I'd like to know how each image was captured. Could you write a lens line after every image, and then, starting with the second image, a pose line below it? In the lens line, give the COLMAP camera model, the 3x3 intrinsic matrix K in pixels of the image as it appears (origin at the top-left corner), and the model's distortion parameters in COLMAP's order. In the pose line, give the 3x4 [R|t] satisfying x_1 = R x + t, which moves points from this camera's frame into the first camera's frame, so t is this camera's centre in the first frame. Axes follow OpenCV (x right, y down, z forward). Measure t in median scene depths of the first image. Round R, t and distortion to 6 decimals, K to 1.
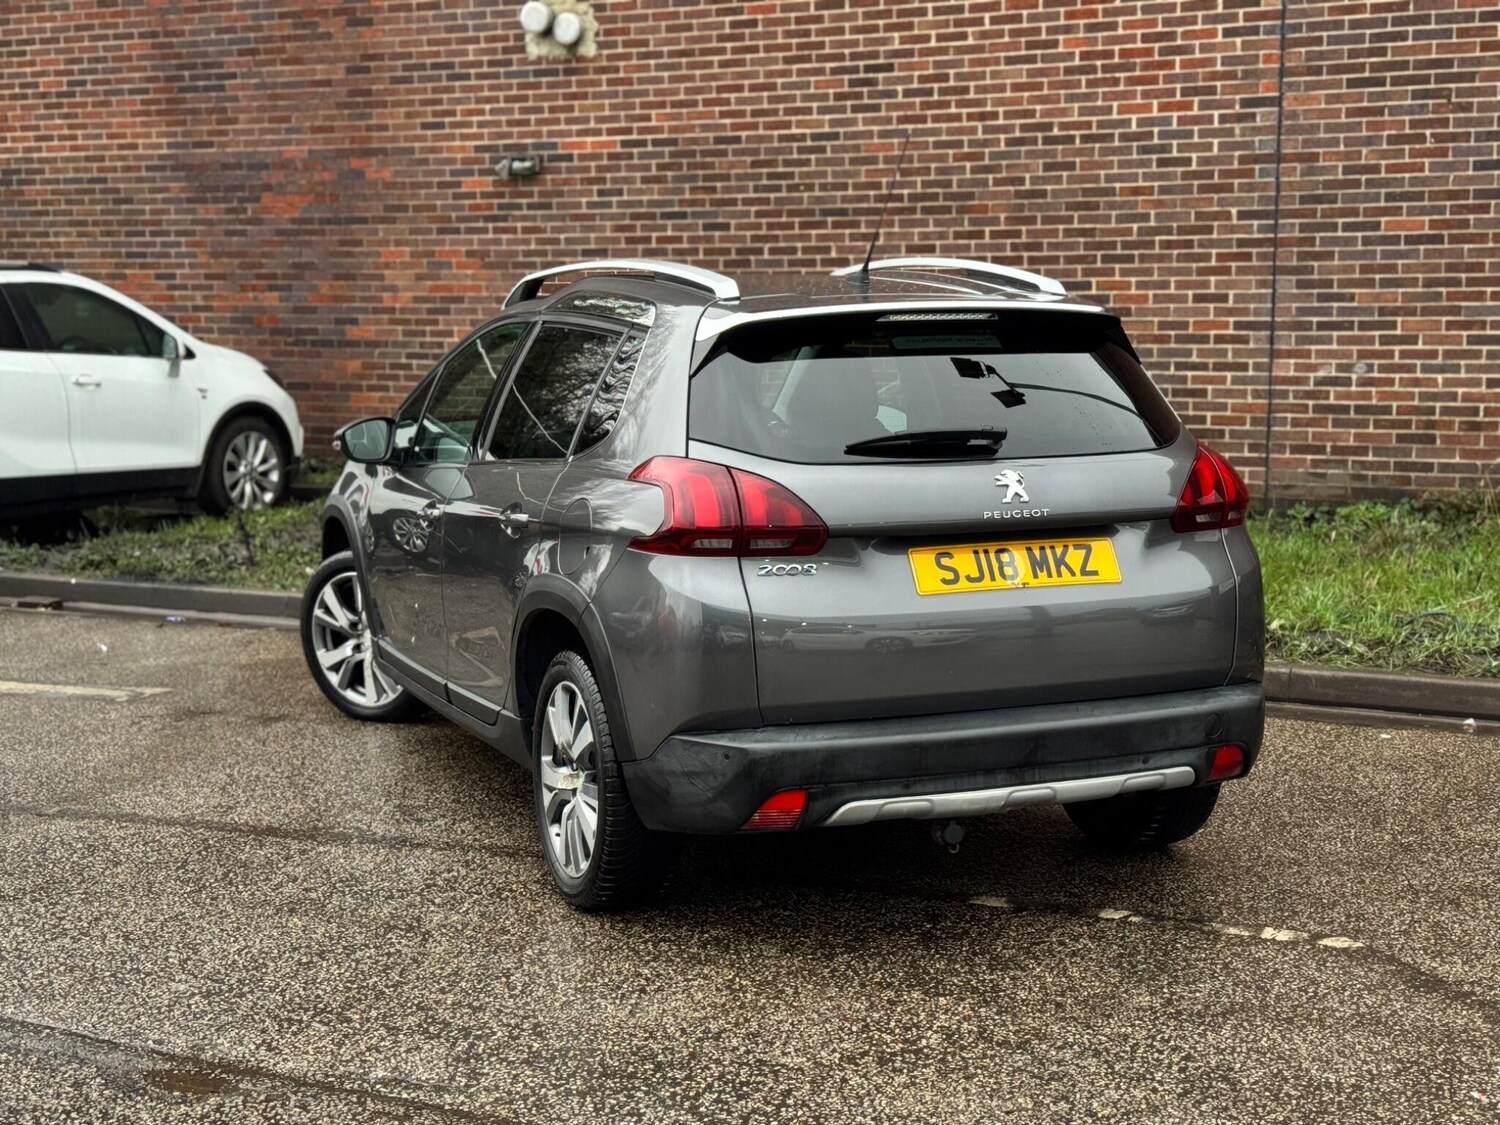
lens RADIAL K [[2163.7, 0, 757.9], [0, 2163.7, 561.0], [0, 0, 1]] dist [0.124600, 0.000000]
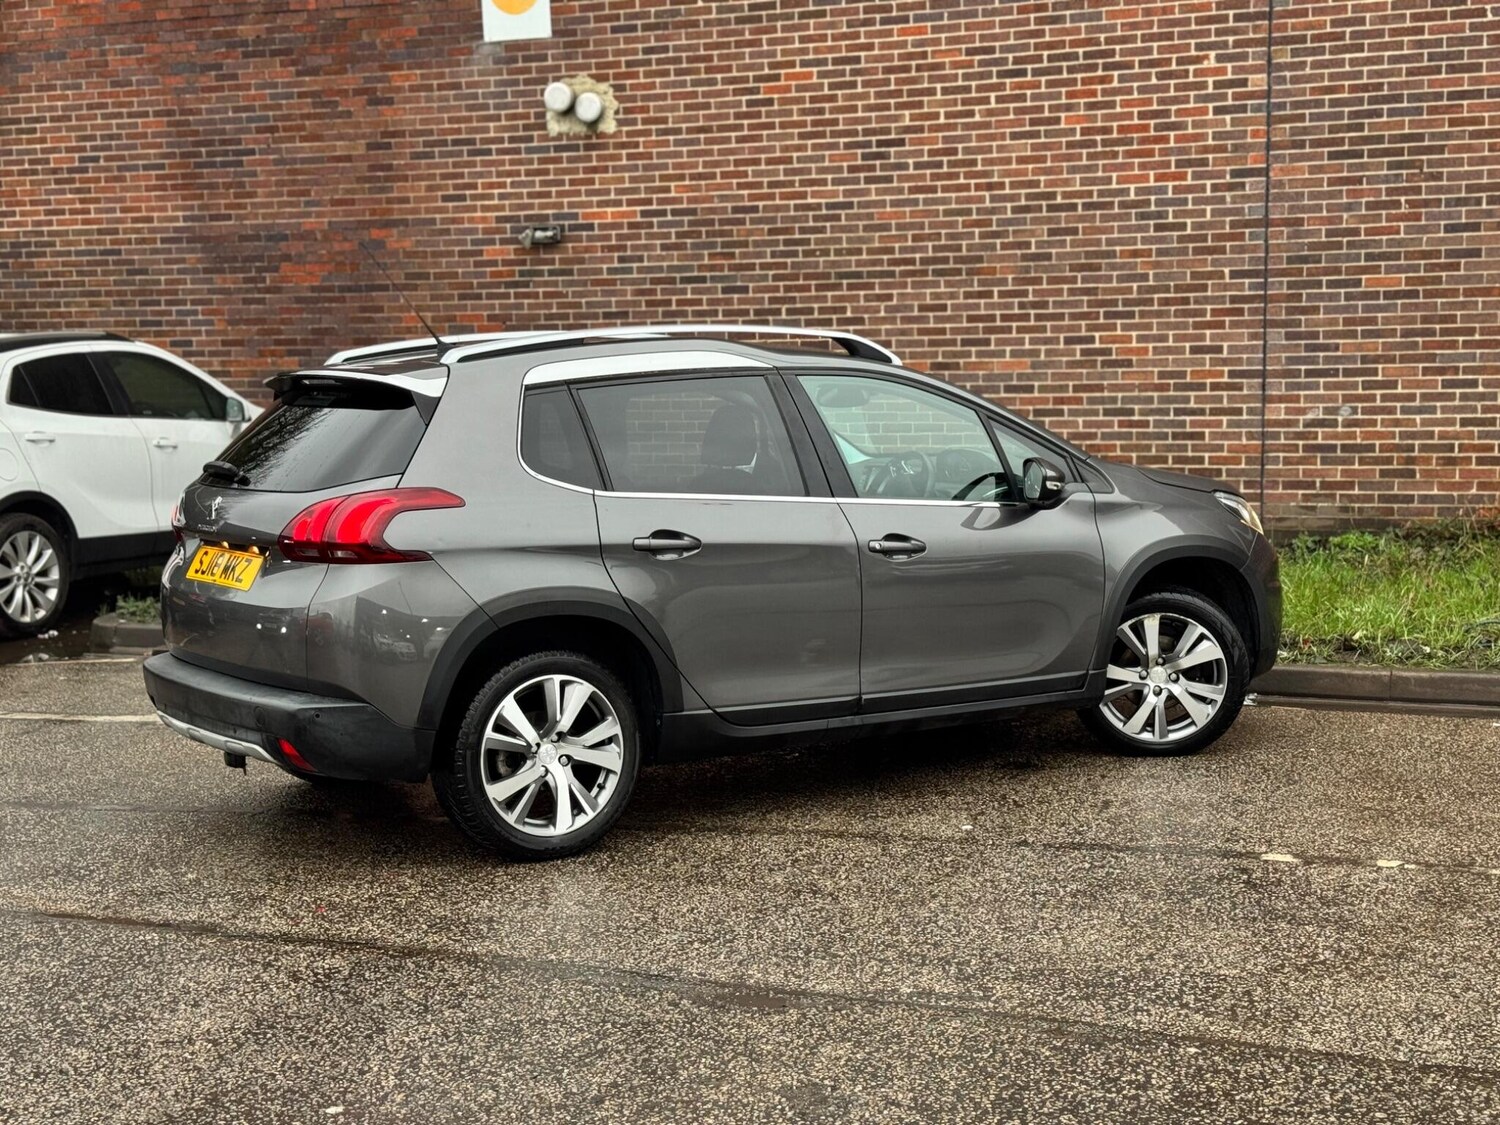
lens RADIAL K [[2163.7, 0, 750.4], [0, 2163.7, 566.4], [0, 0, 1]] dist [0.124600, 0.000000]
pose [[0.995701, -0.022923, 0.089747, -0.119191], [0.025032, 0.999435, -0.022449, 0.007353], [-0.089181, 0.024599, 0.995712, -0.069132]]
